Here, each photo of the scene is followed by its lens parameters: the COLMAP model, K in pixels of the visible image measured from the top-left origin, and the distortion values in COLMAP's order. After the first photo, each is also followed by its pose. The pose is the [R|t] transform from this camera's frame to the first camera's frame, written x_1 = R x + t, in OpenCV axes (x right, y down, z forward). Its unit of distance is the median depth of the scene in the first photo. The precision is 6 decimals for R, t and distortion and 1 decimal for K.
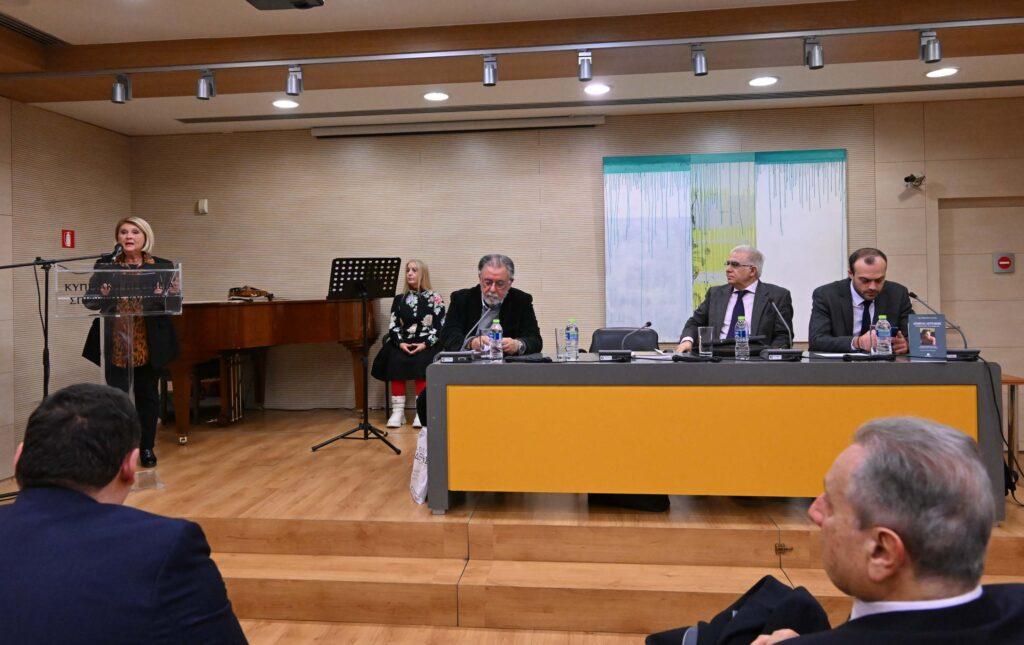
lens RADIAL K [[729.2, 0, 504.5], [0, 729.2, 276.8], [0, 0, 1]] dist [0.010677, 0.002425]
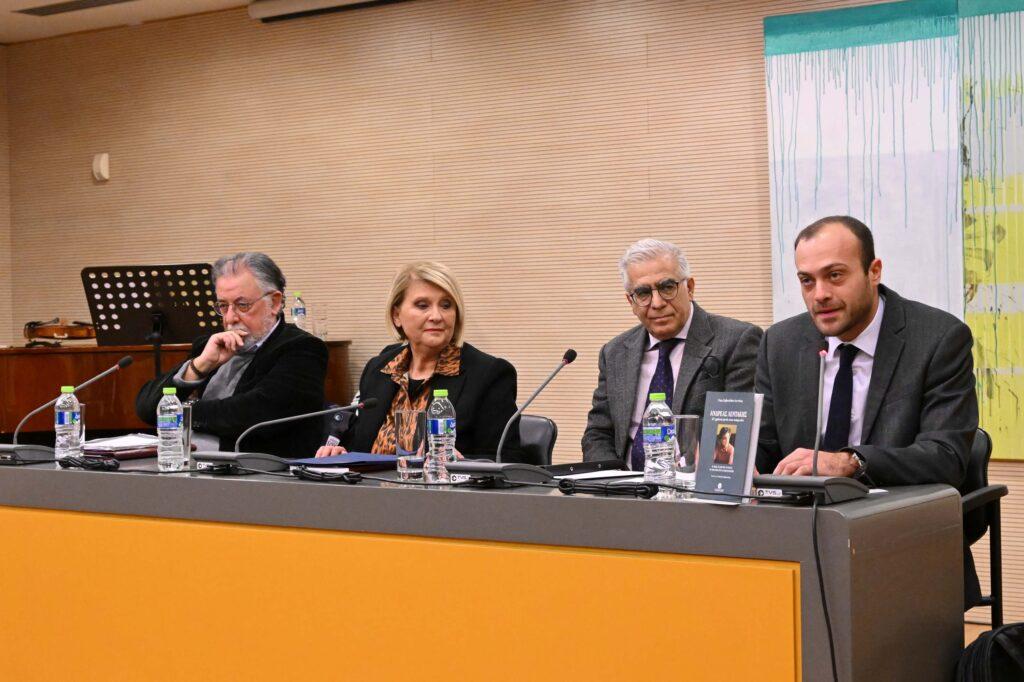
lens RADIAL K [[1751.7, 0, 512.0], [0, 1751.7, 341.0], [0, 0, 1]] dist [0.003138, -0.049306]
pose [[0.878746, 0.007420, -0.477231, 0.531917], [0.006508, 0.999600, 0.027526, -0.004230], [0.477245, -0.027295, 0.878347, 0.024831]]
